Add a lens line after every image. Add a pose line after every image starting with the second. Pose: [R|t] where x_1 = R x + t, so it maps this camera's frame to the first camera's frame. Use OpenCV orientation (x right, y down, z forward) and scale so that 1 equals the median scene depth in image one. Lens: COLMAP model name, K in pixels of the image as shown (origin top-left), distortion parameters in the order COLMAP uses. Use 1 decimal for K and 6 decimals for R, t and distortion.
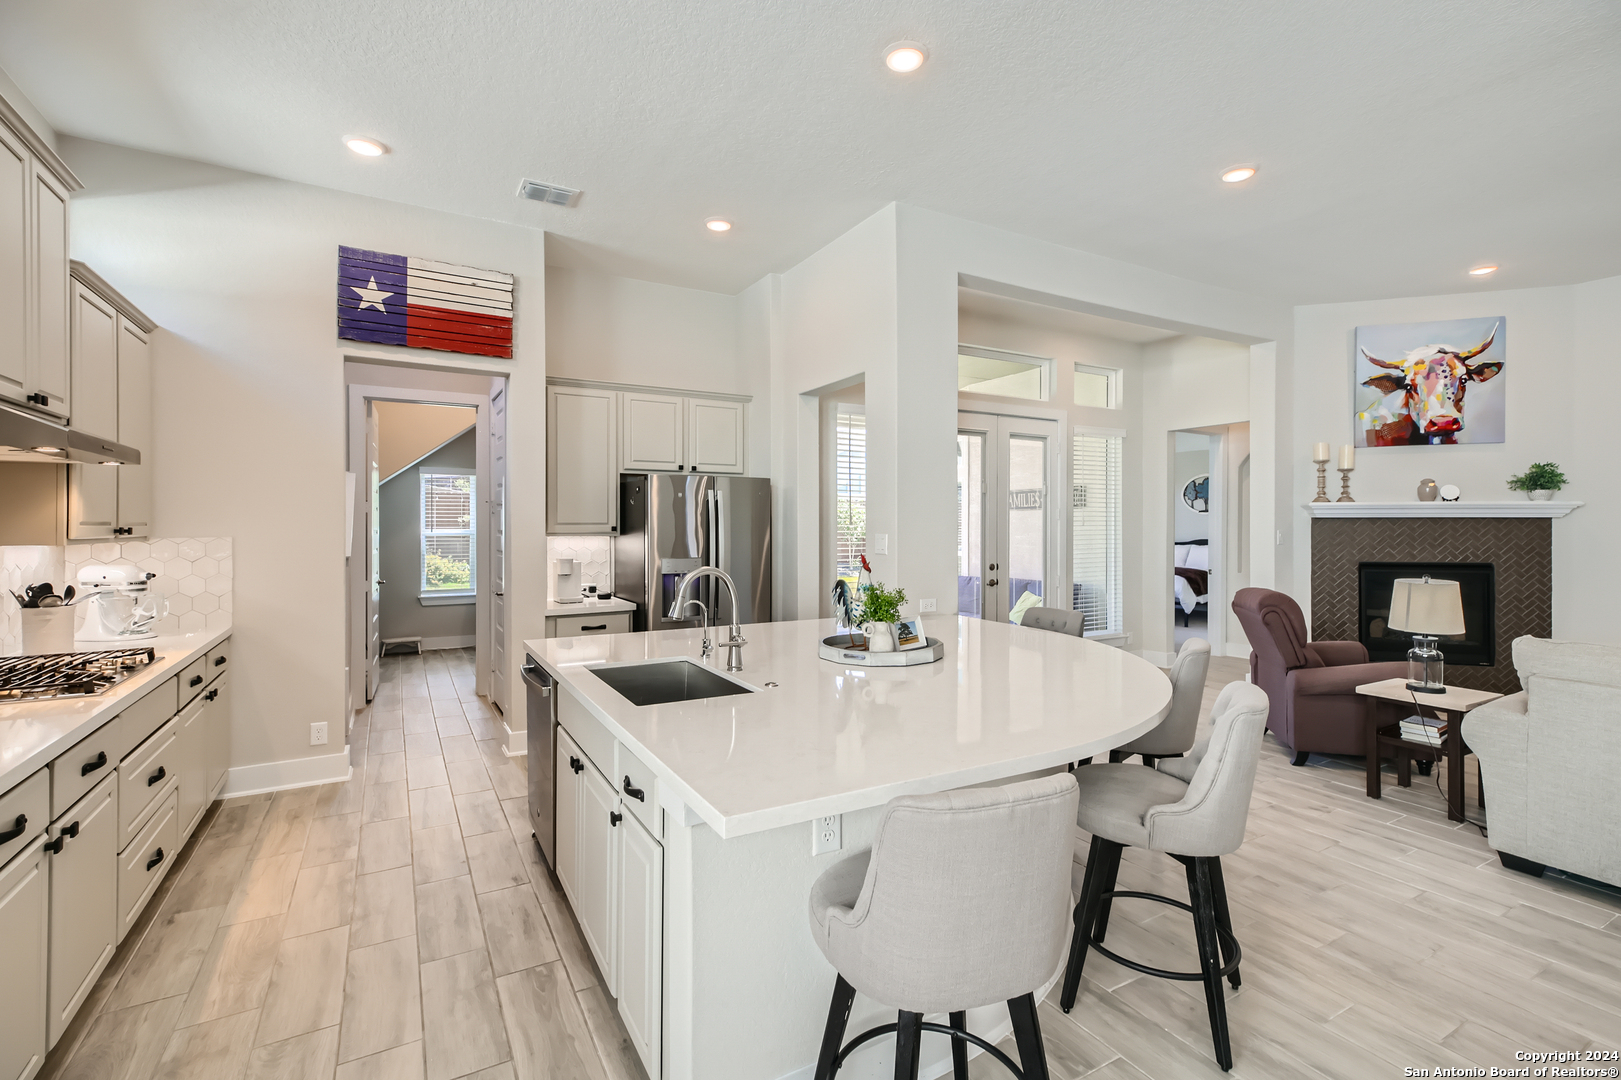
lens RADIAL K [[739.1, 0, 815.8], [0, 739.1, 524.8], [0, 0, 1]] dist [0.009899, -0.000009]
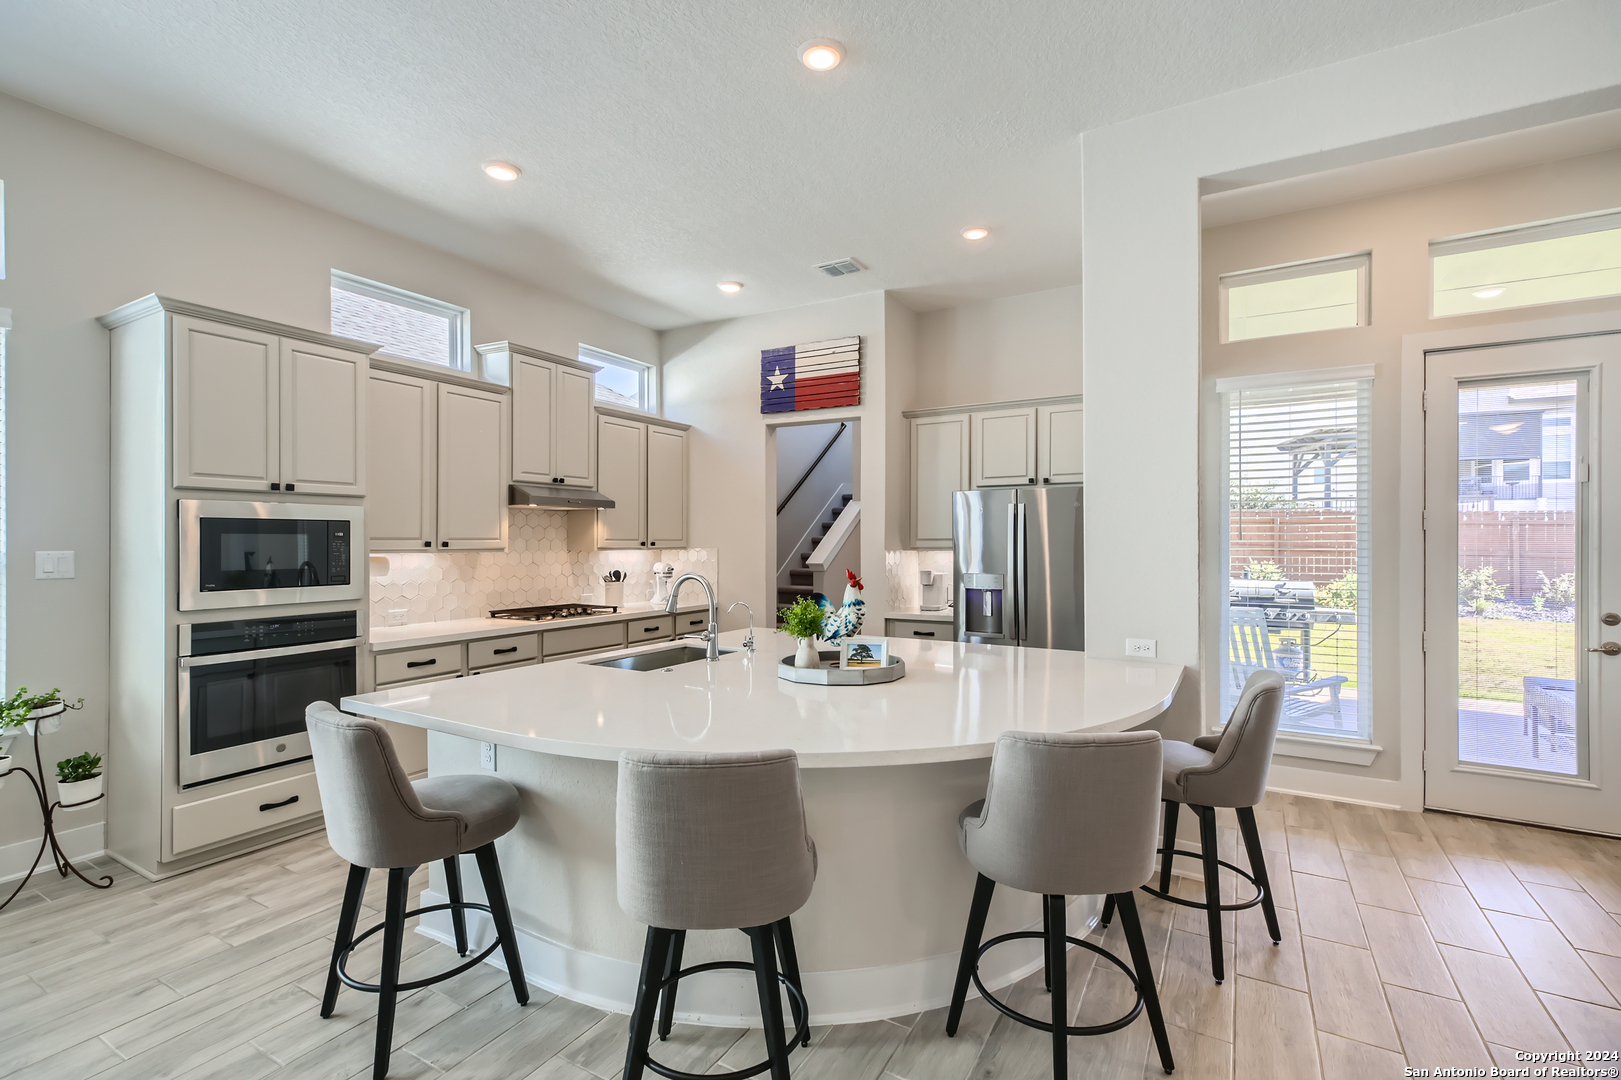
lens RADIAL K [[739.2, 0, 805.4], [0, 739.2, 540.7], [0, 0, 1]] dist [0.019437, 0.000435]
pose [[0.485767, -0.000273, -0.874088, 0.470946], [0.000474, 1.000000, -0.000049, 0.000822], [0.874088, -0.000390, 0.485767, 0.249585]]
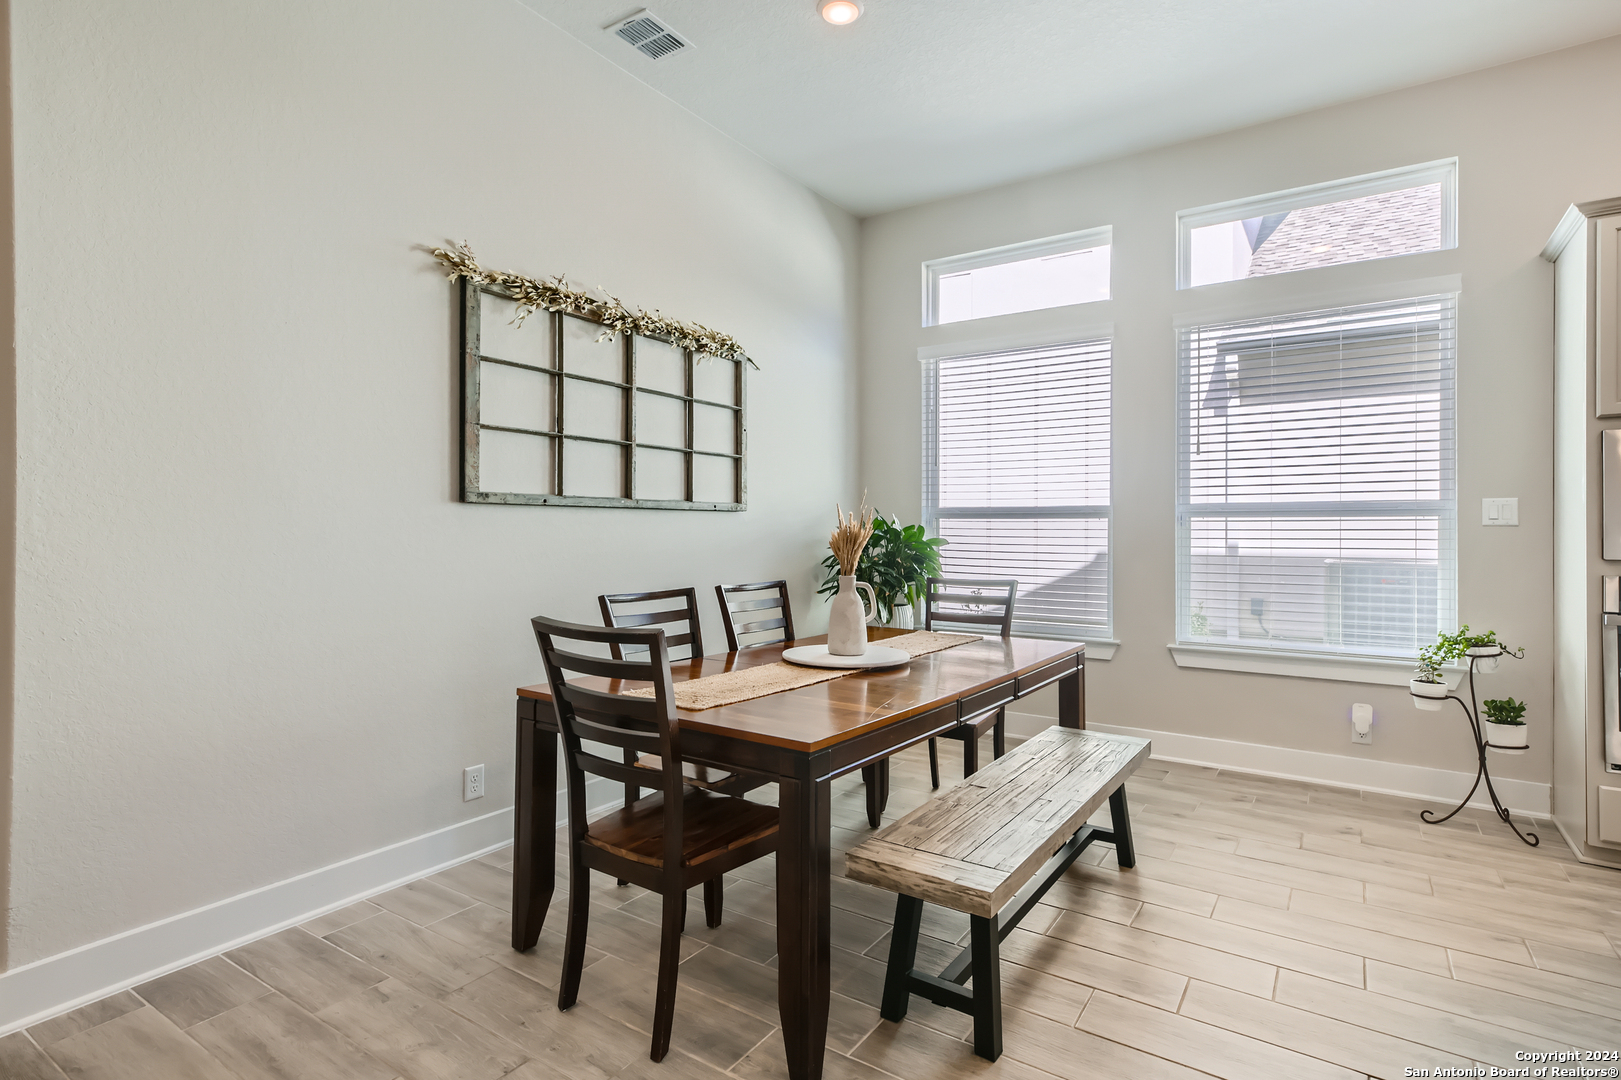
lens RADIAL K [[810.2, 0, 816.1], [0, 810.2, 531.0], [0, 0, 1]] dist [0.003242, -0.000376]
pose [[-0.896233, -0.005908, -0.443545, 0.442668], [-0.004376, 0.999980, -0.004479, 0.037190], [0.443563, -0.002074, -0.896241, 0.351259]]
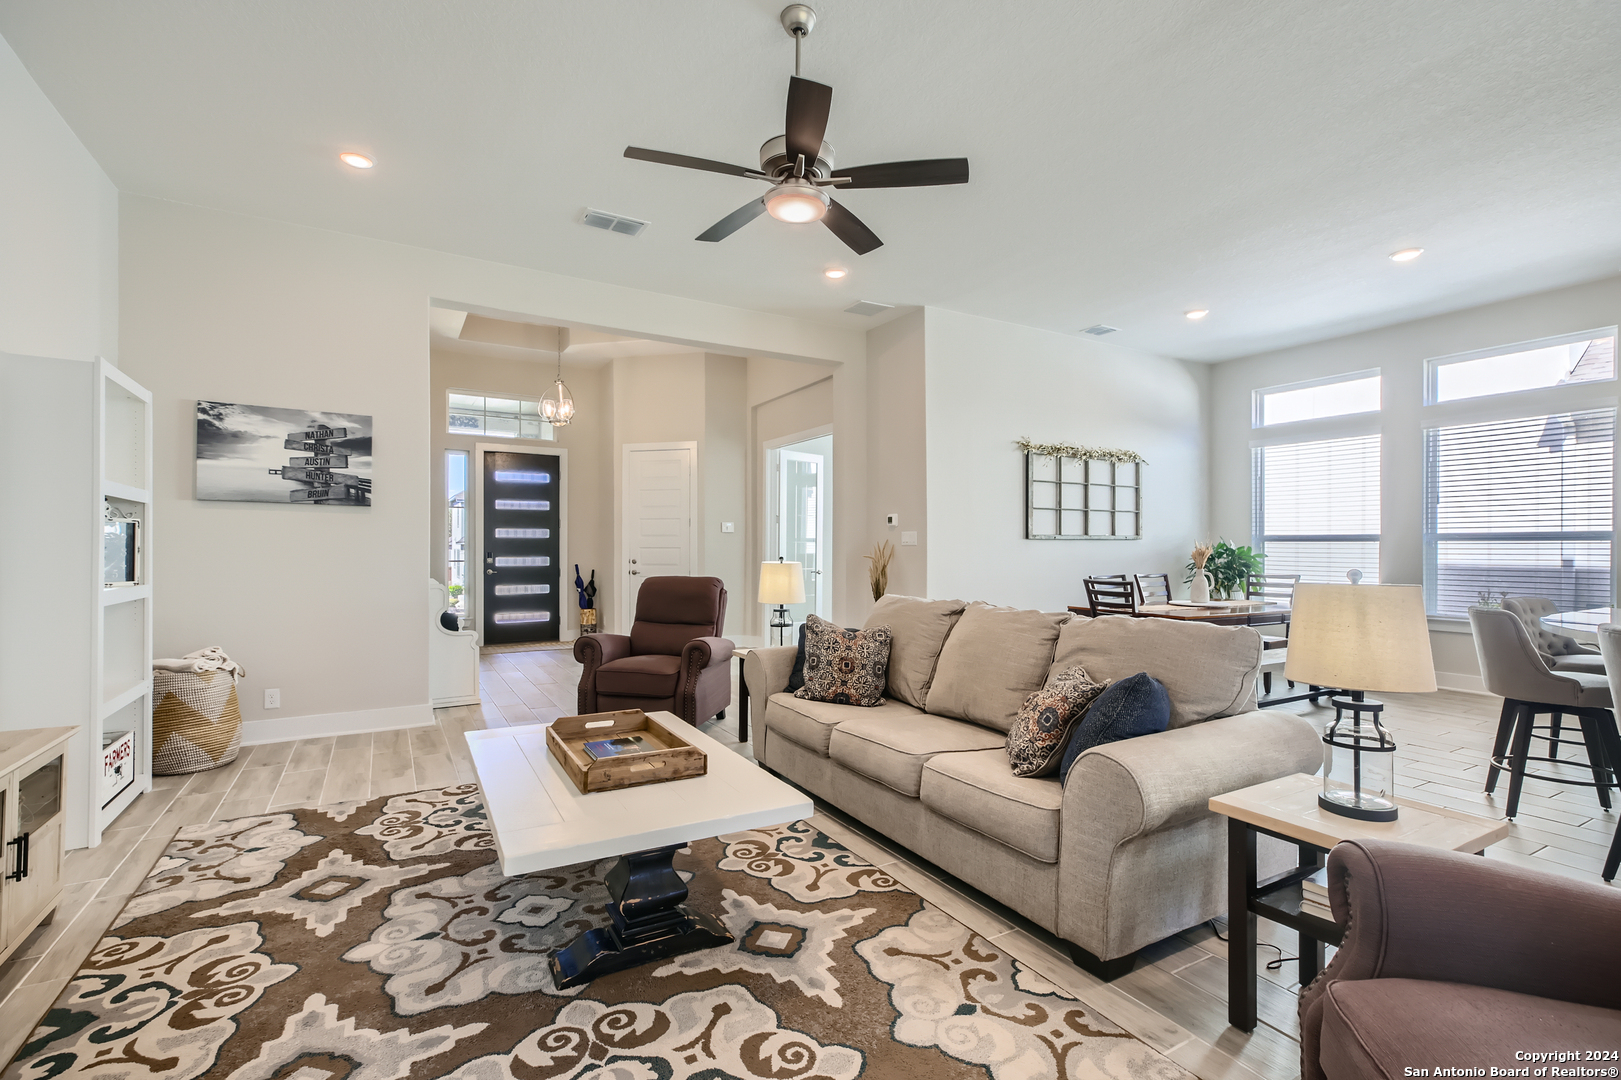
lens RADIAL K [[732.3, 0, 815.1], [0, 732.3, 546.3], [0, 0, 1]] dist [0.007861, 0.000769]
pose [[-0.999969, -0.002617, -0.007427, 0.755043], [-0.002590, 0.999990, -0.003749, 0.034211], [0.007437, -0.003729, -0.999965, 0.943450]]
